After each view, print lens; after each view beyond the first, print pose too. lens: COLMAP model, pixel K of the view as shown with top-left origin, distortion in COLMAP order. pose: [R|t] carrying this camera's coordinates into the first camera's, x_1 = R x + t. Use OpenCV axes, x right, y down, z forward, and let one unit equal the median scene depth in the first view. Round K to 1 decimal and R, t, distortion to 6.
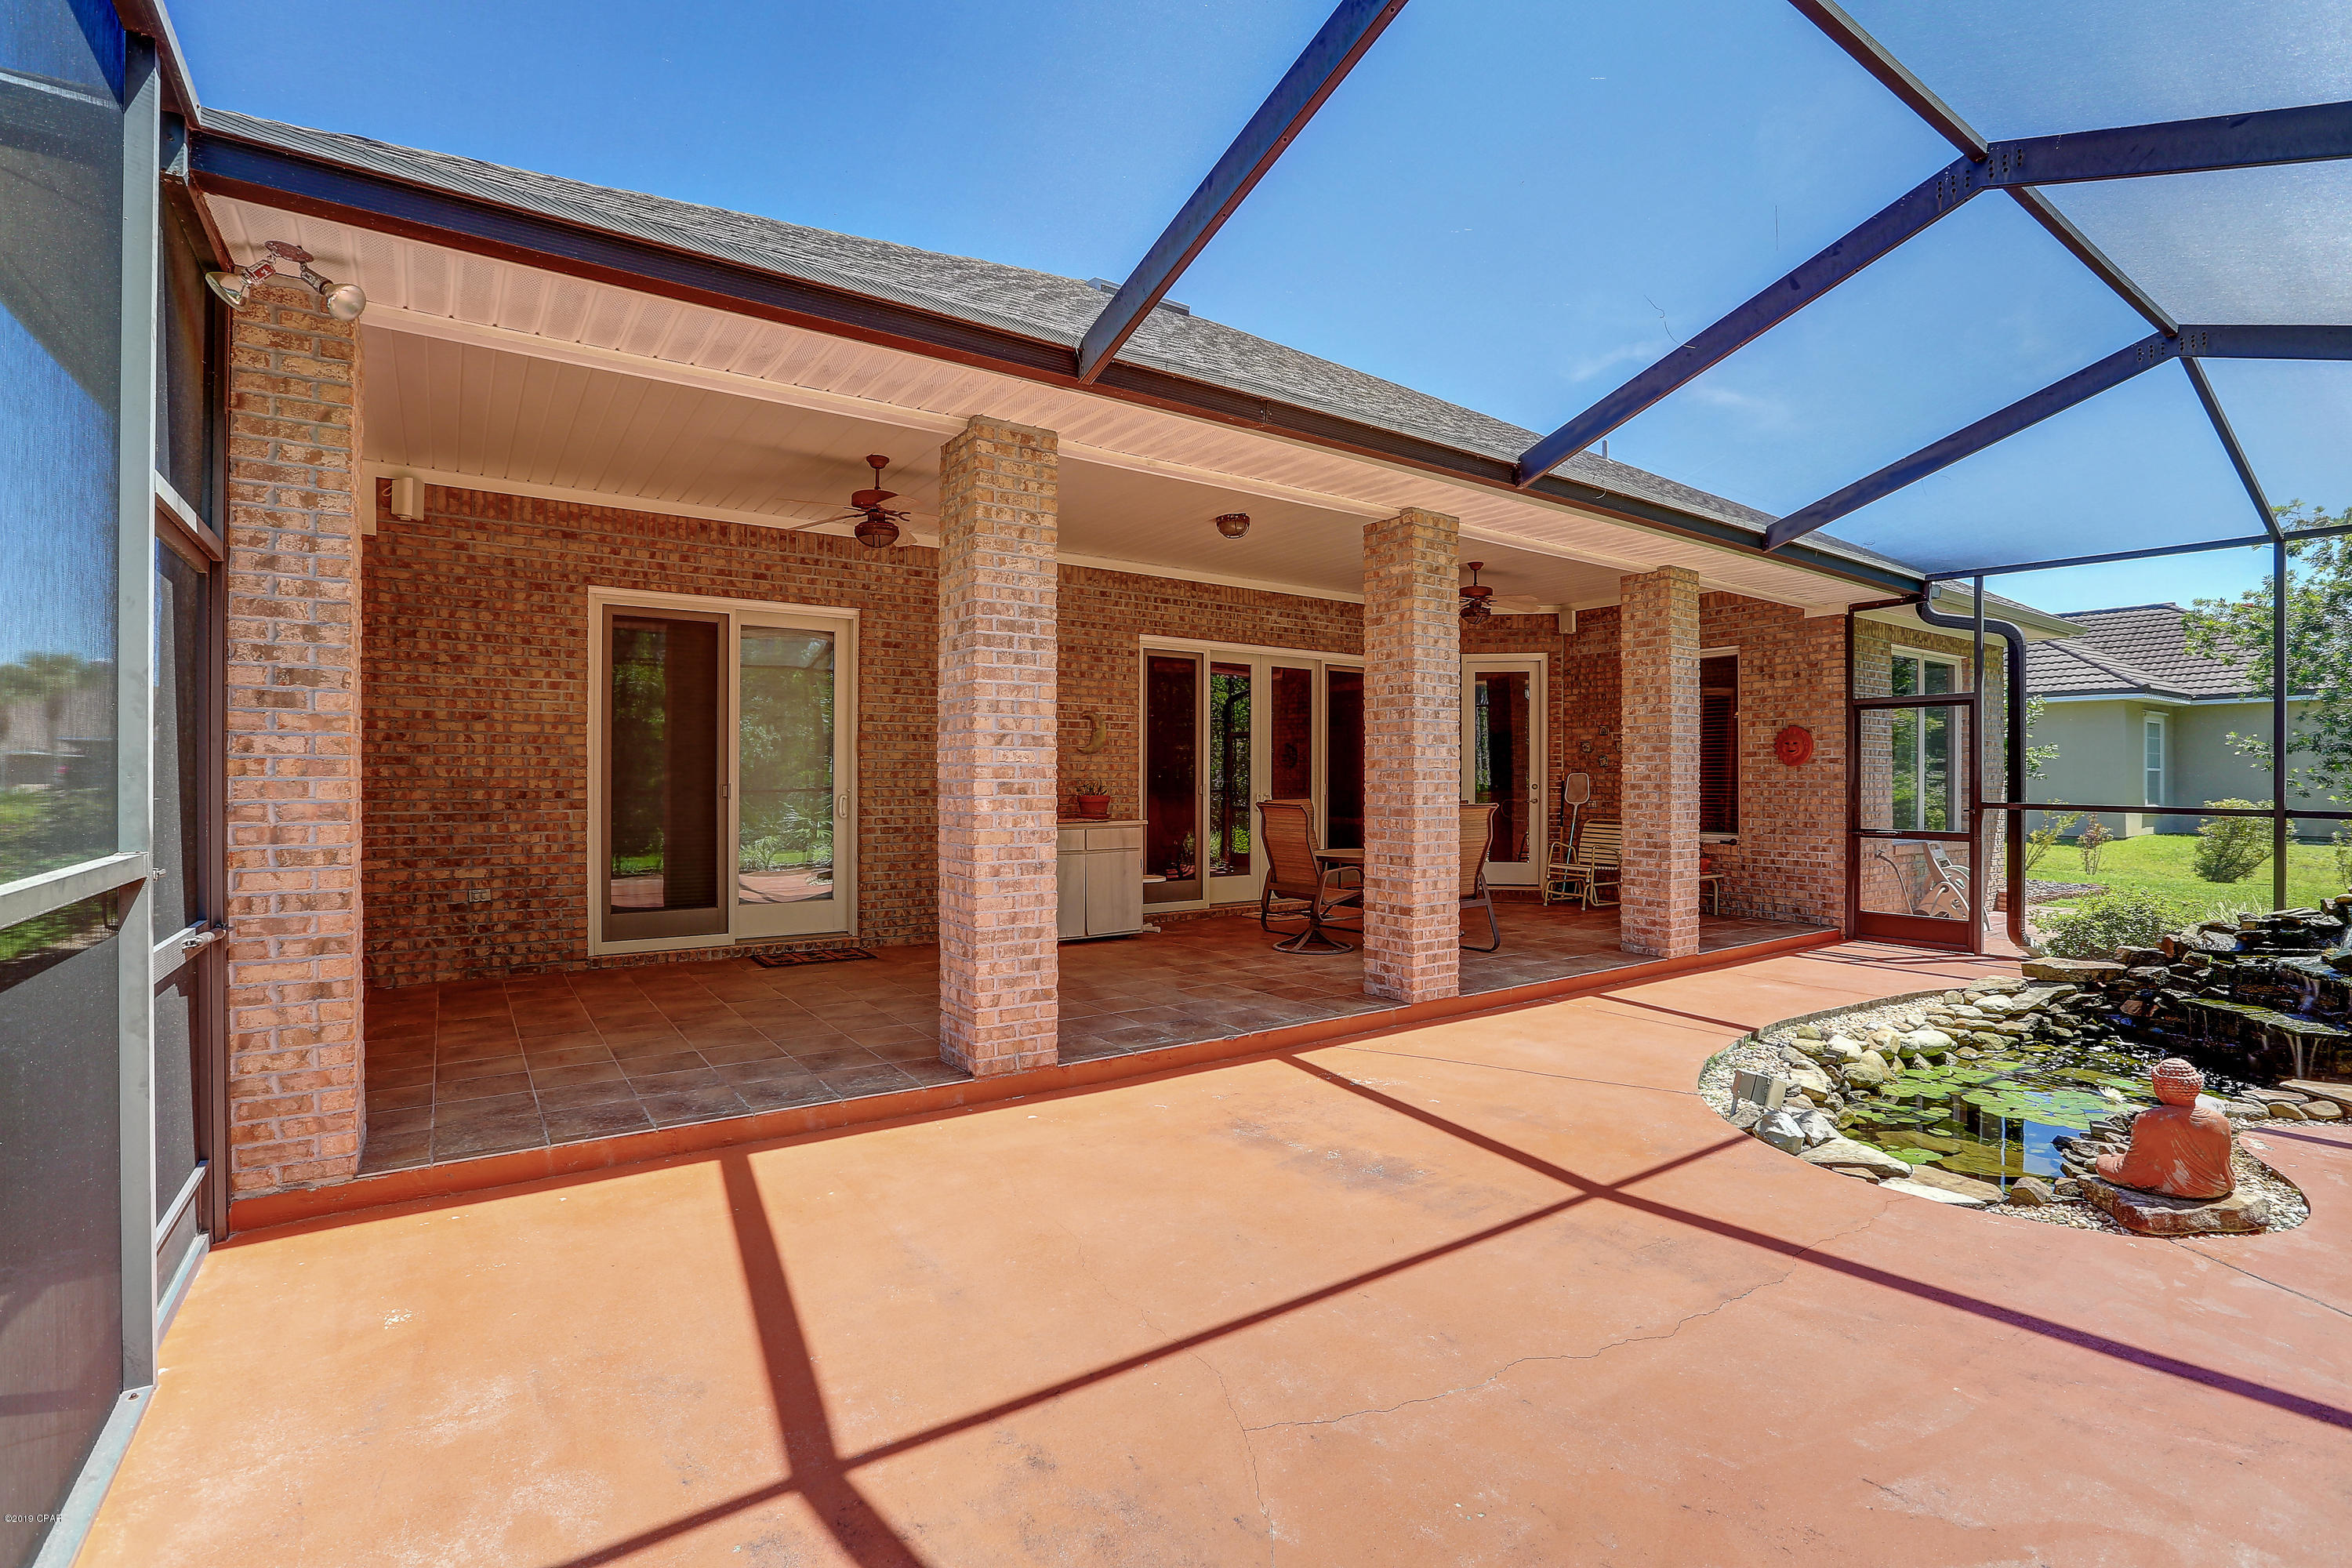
lens RADIAL K [[1074.6, 0, 1176.0], [0, 1074.6, 784.0], [0, 0, 1]] dist [-0.062614, 0.018444]
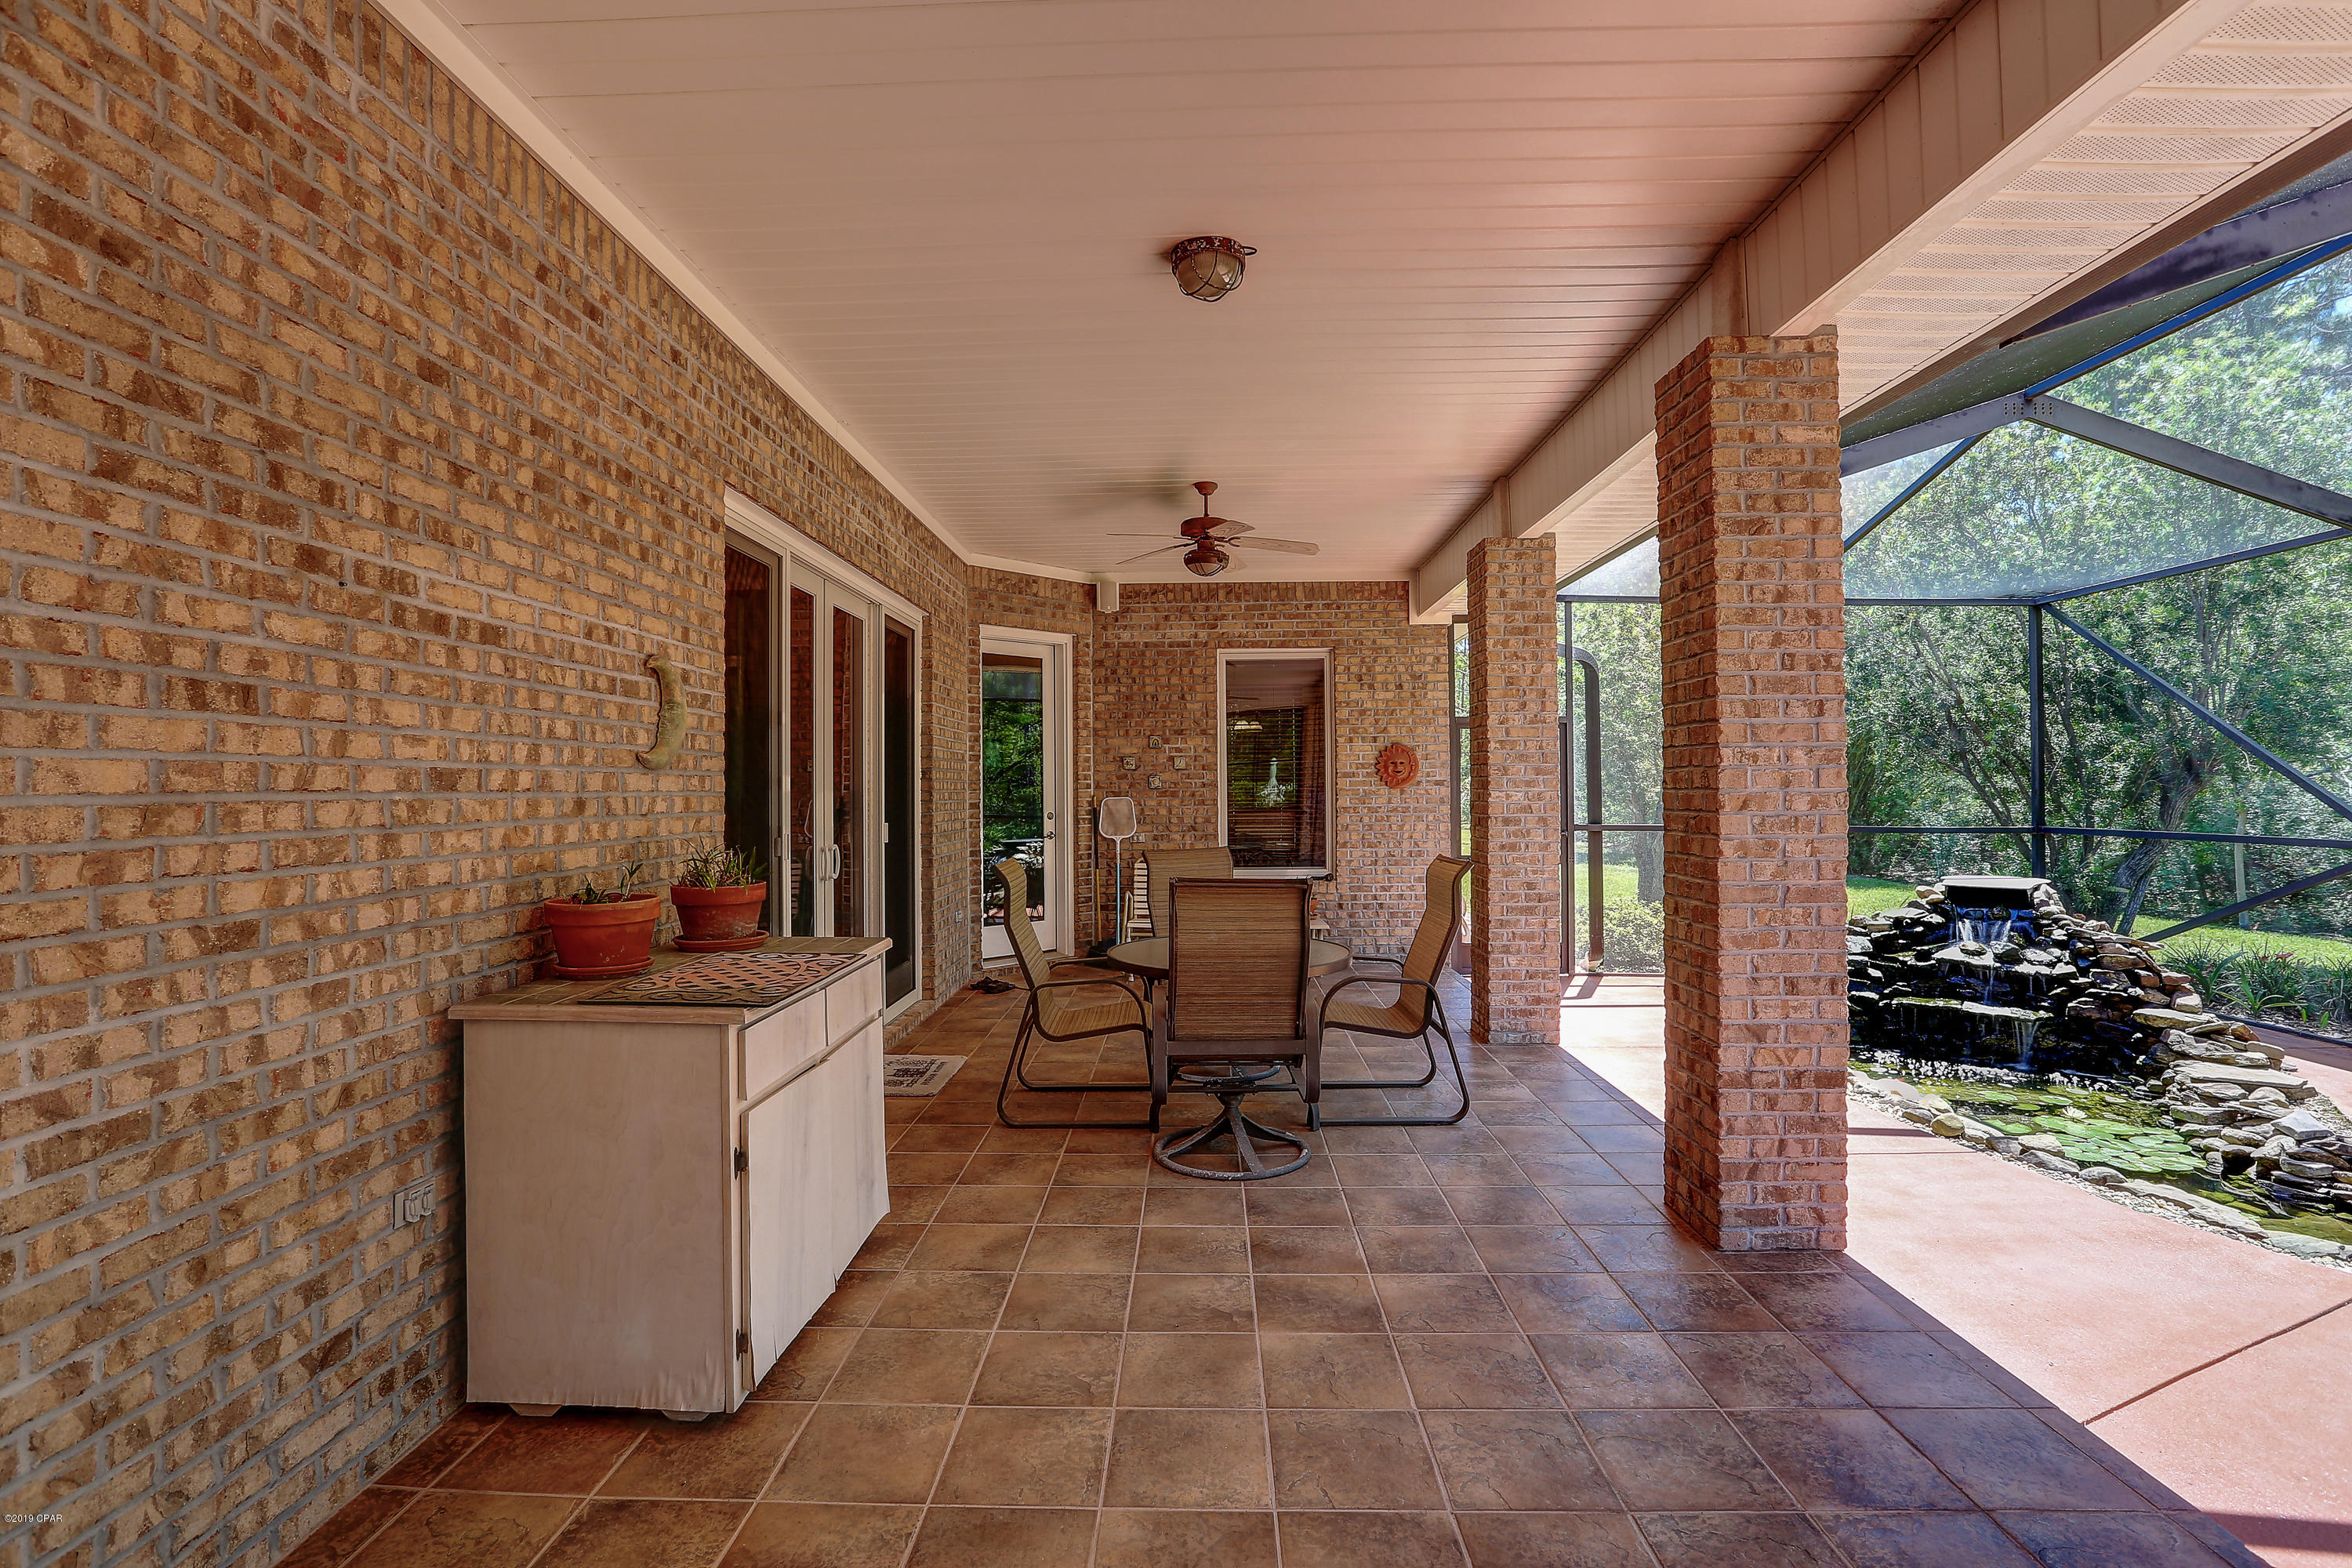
lens RADIAL K [[1074.6, 0, 1176.0], [0, 1074.6, 784.0], [0, 0, 1]] dist [-0.062614, 0.018444]
pose [[0.591058, -0.002701, 0.806625, -0.297869], [0.010703, 0.999933, -0.004494, -0.021849], [-0.806558, 0.011289, 0.591047, 0.712337]]
